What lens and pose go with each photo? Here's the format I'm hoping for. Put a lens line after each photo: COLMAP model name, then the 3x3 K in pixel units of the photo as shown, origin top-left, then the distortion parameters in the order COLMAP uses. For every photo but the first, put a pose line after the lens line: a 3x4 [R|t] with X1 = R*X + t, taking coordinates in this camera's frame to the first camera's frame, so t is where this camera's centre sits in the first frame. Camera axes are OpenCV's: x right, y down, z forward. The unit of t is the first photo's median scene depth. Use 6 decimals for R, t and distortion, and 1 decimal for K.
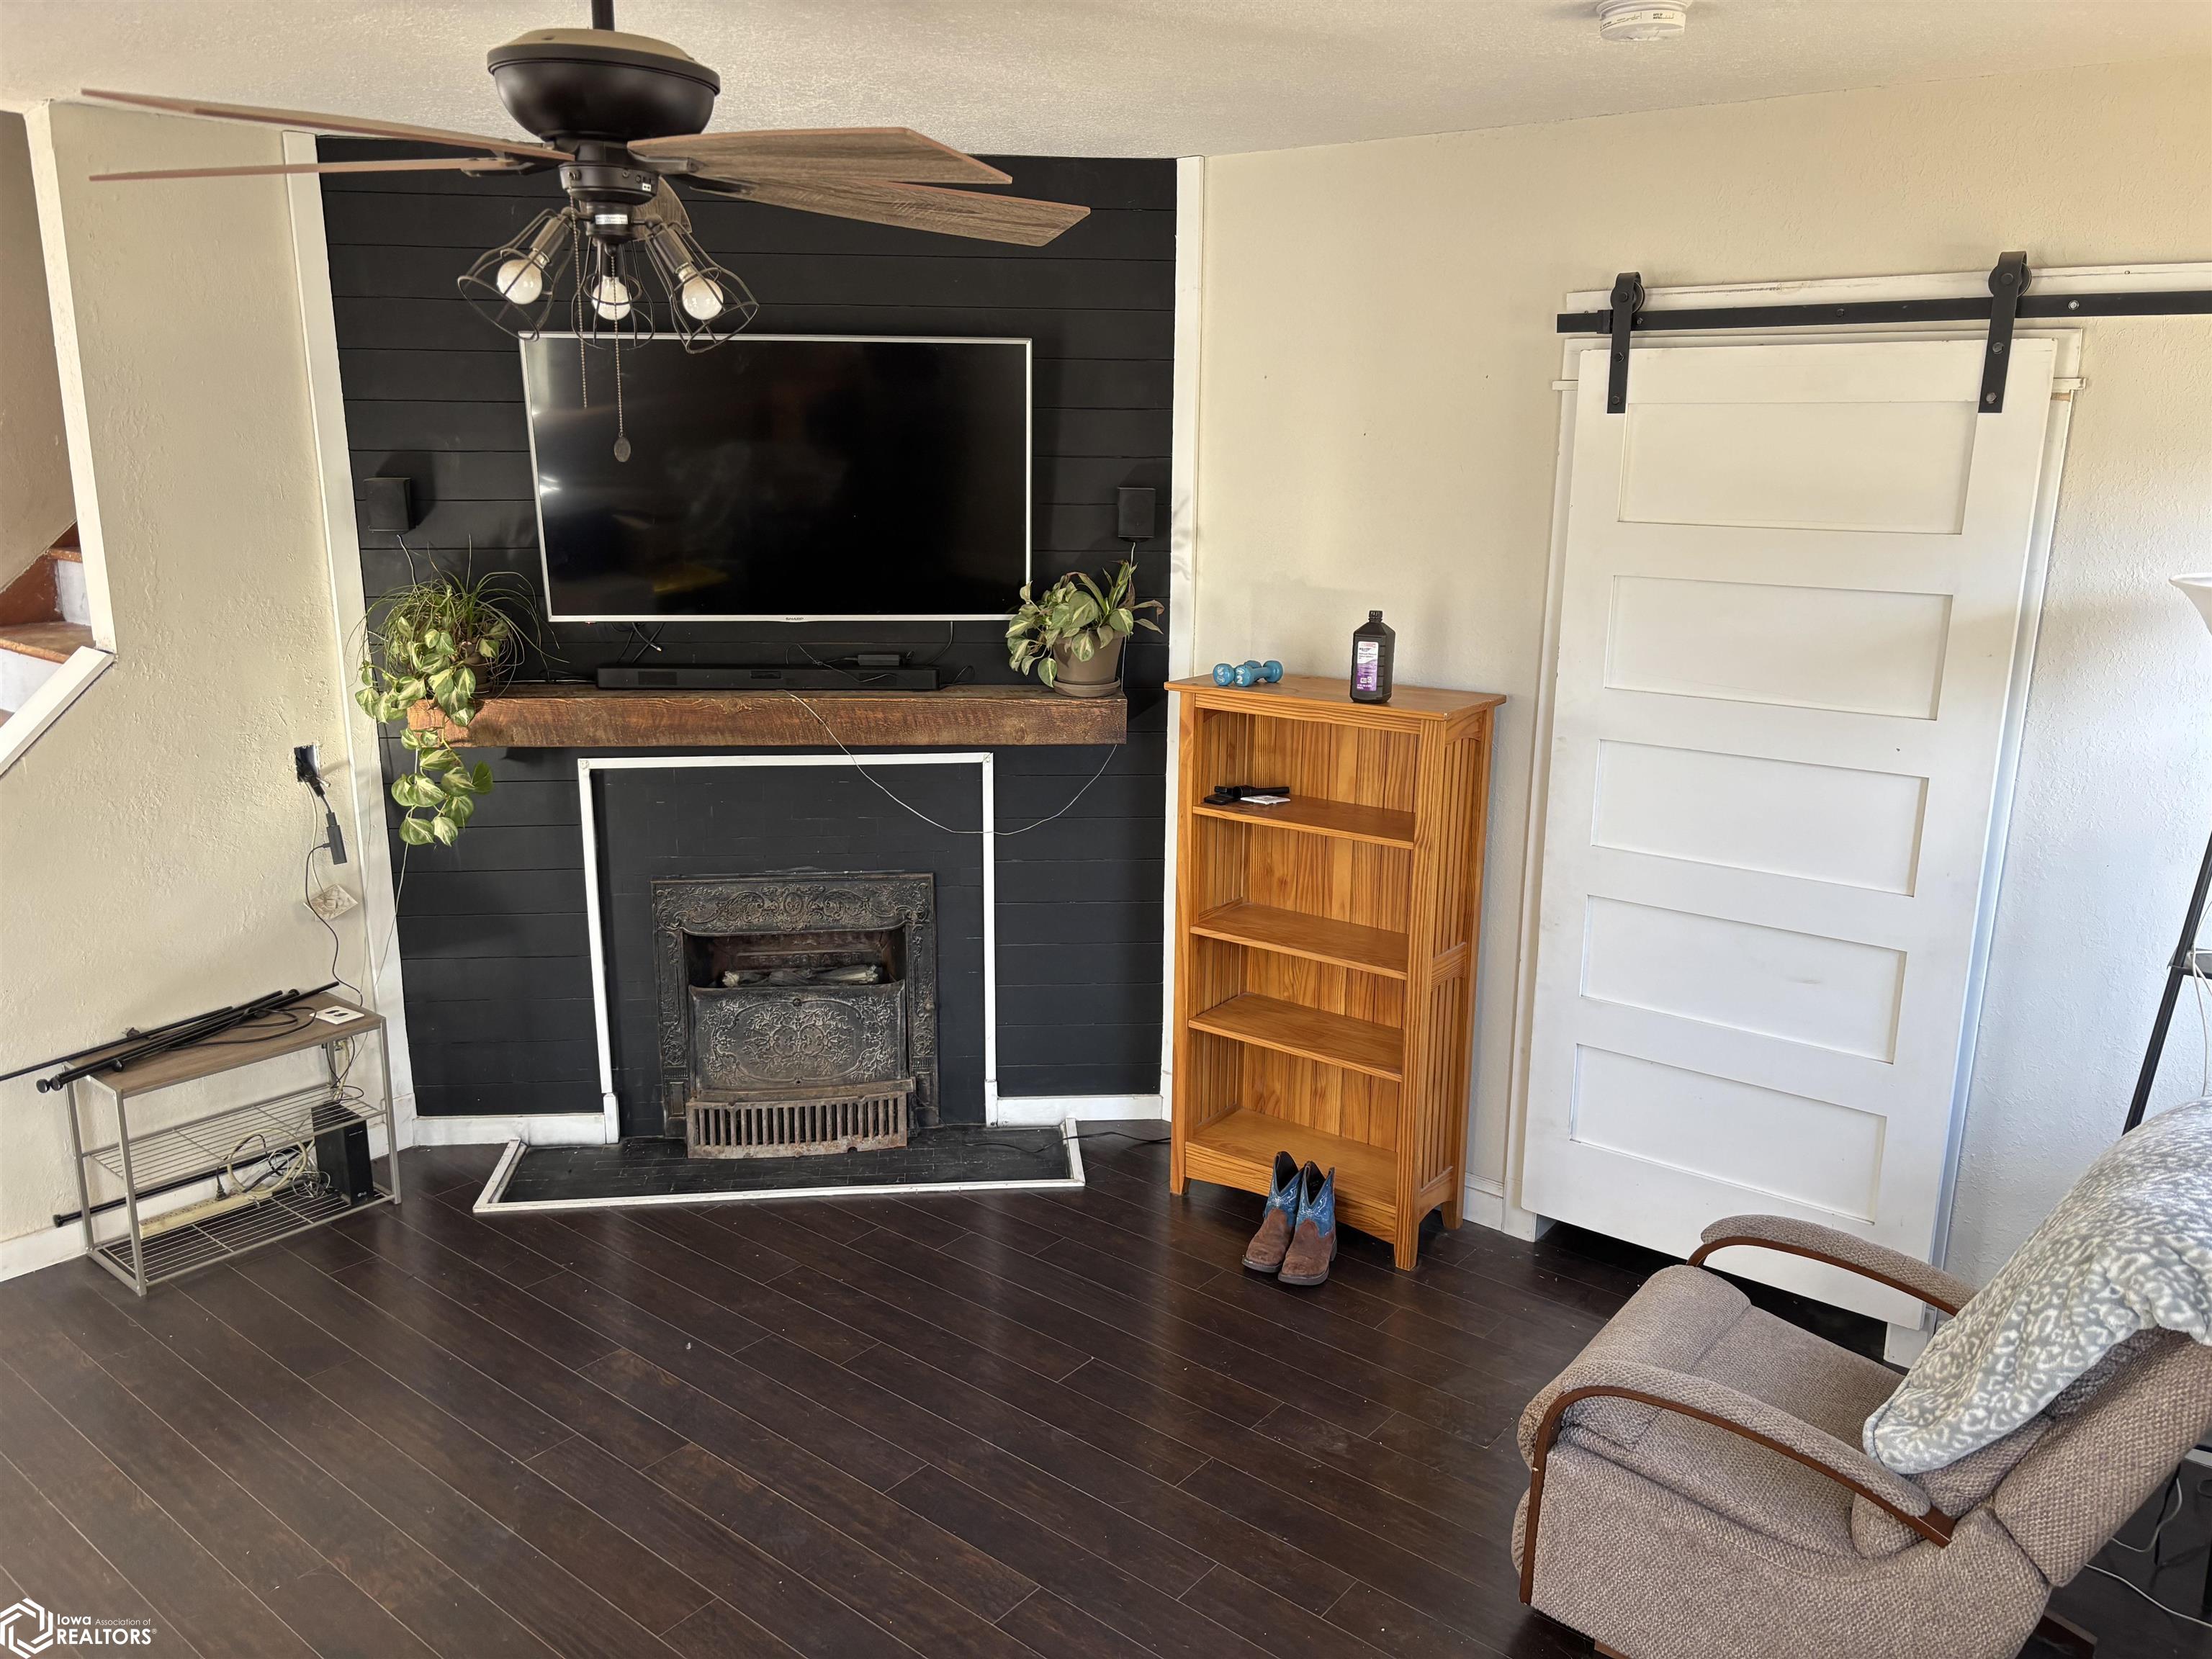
lens RADIAL K [[1636.2, 0, 1098.2], [0, 1636.2, 813.9], [0, 0, 1]] dist [0.059305, -0.070877]
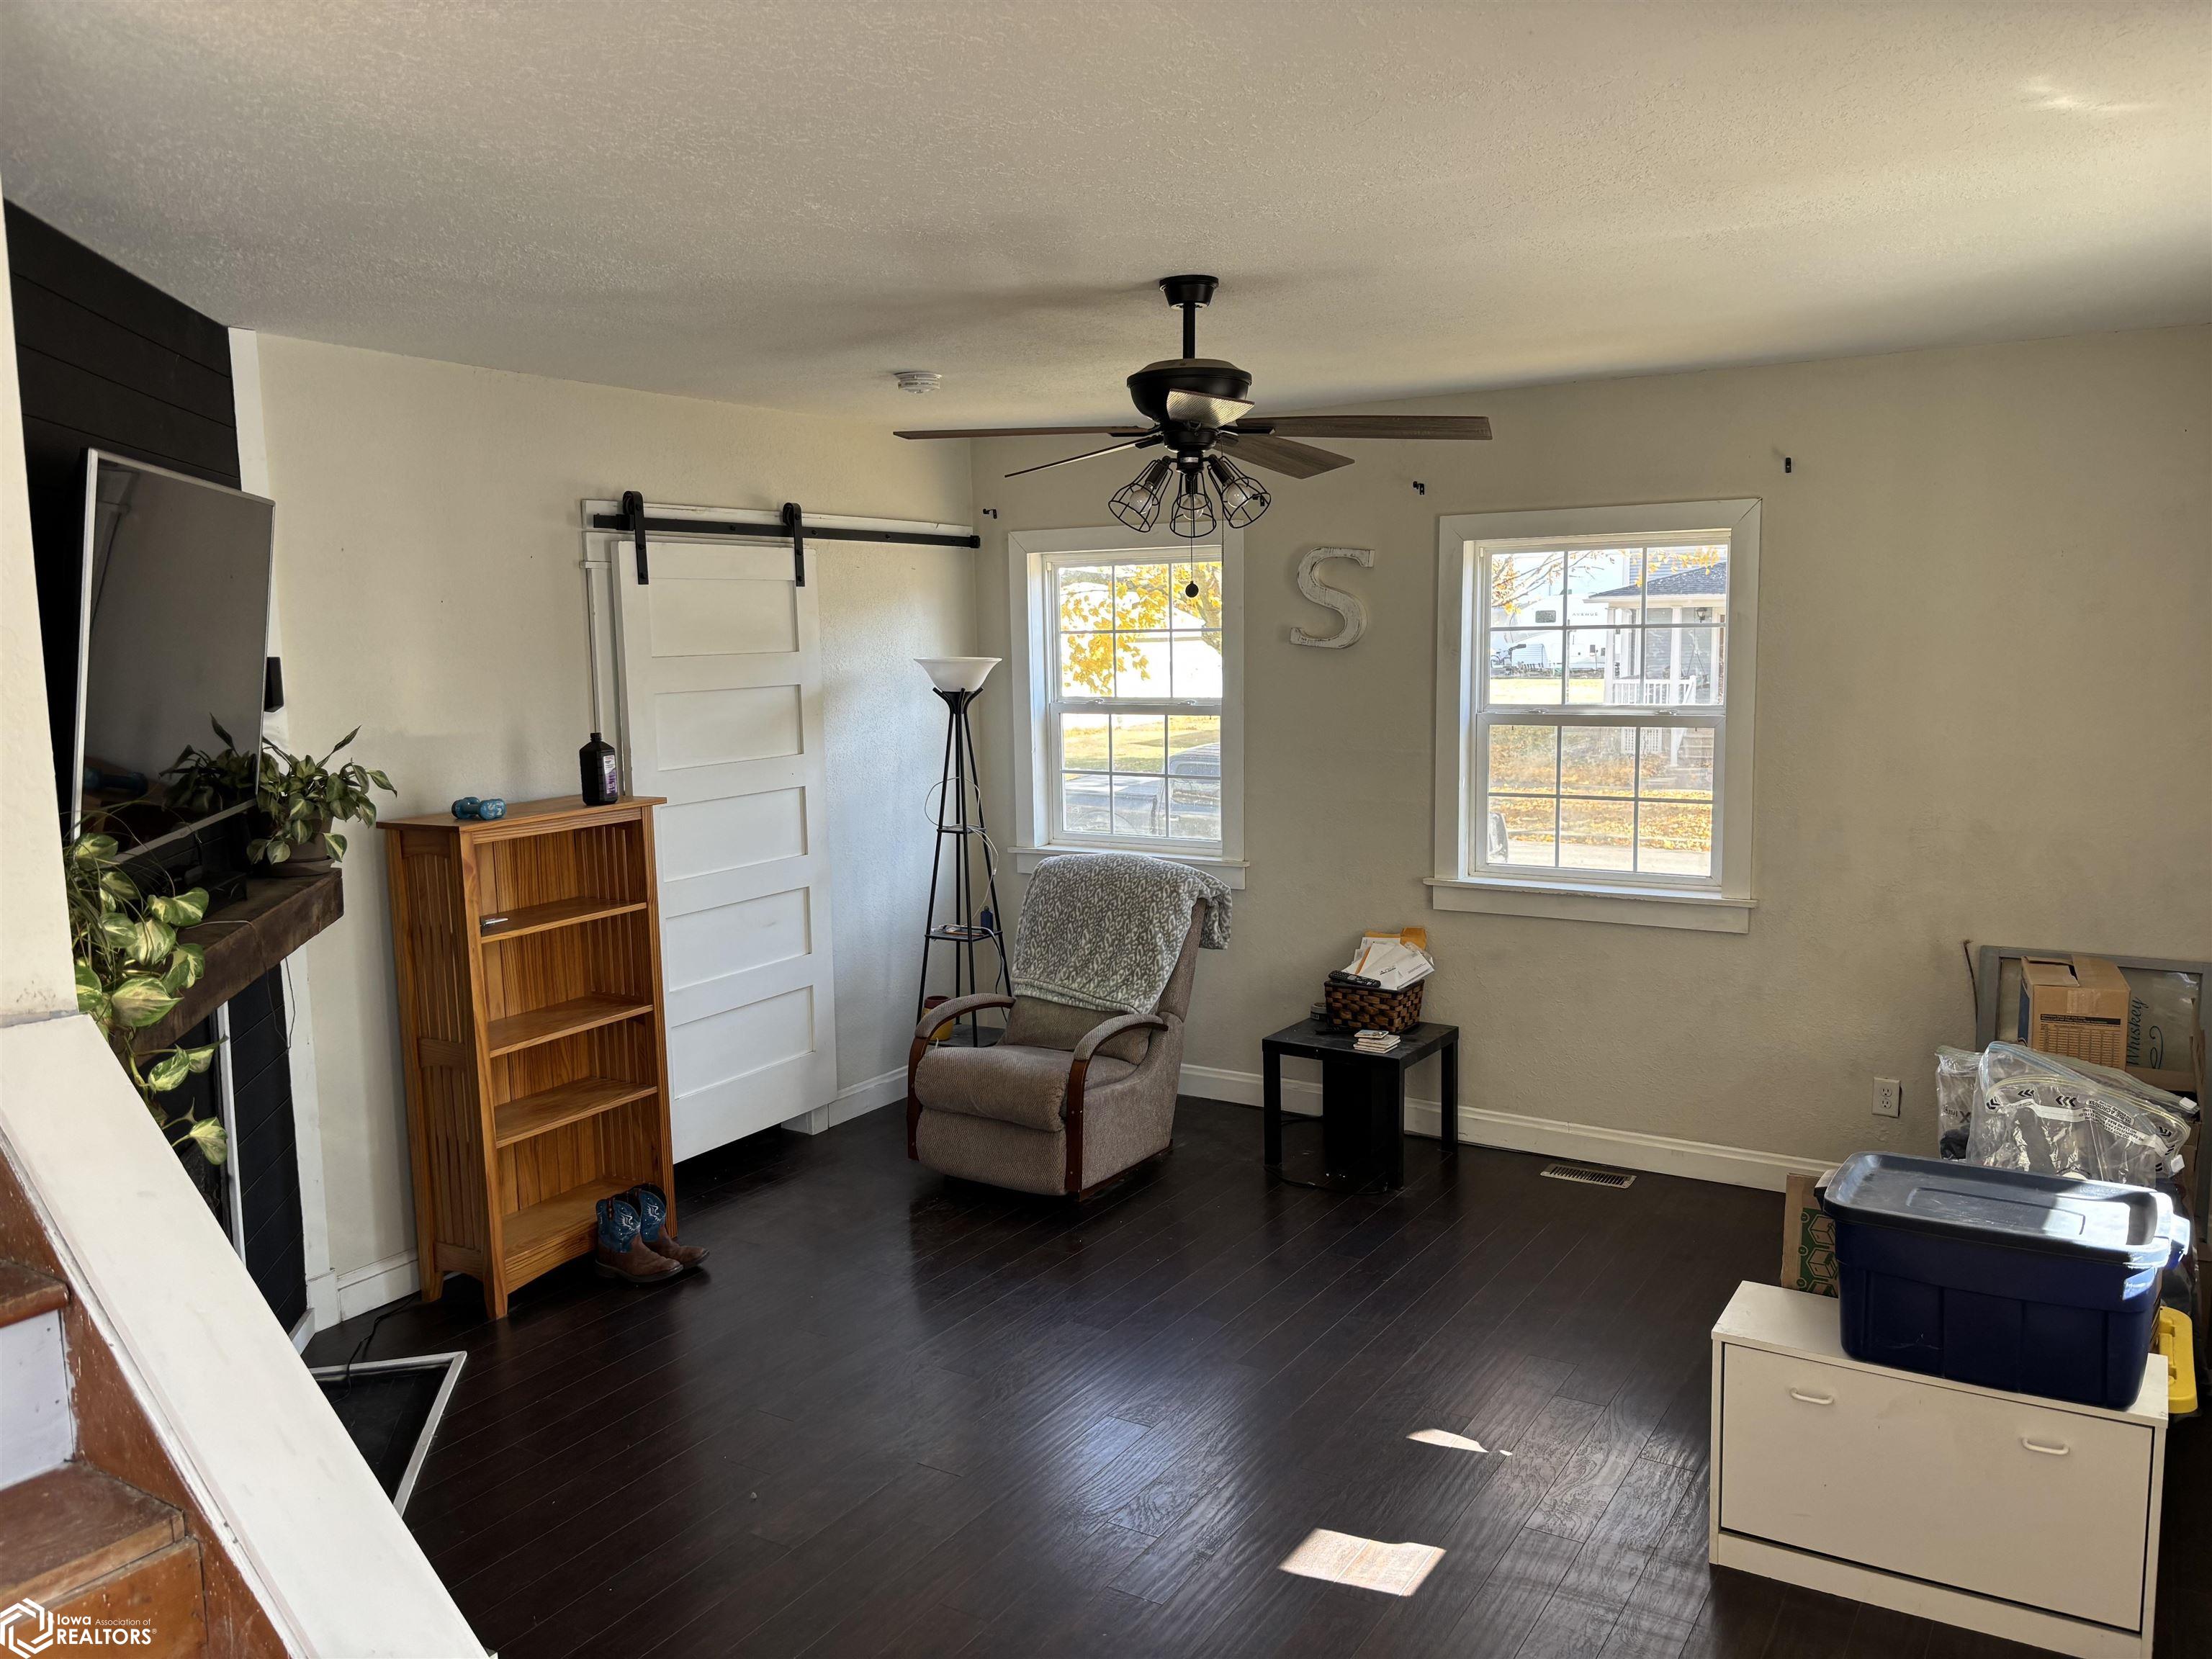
lens RADIAL K [[1680.3, 0, 1106.0], [0, 1680.3, 829.5], [0, 0, 1]] dist [0.004652, -0.006932]
pose [[-0.121076, -0.129076, 0.984215, -1.283991], [0.246509, 0.956540, 0.155772, -0.172285], [-0.961548, 0.261479, -0.083995, 0.818021]]
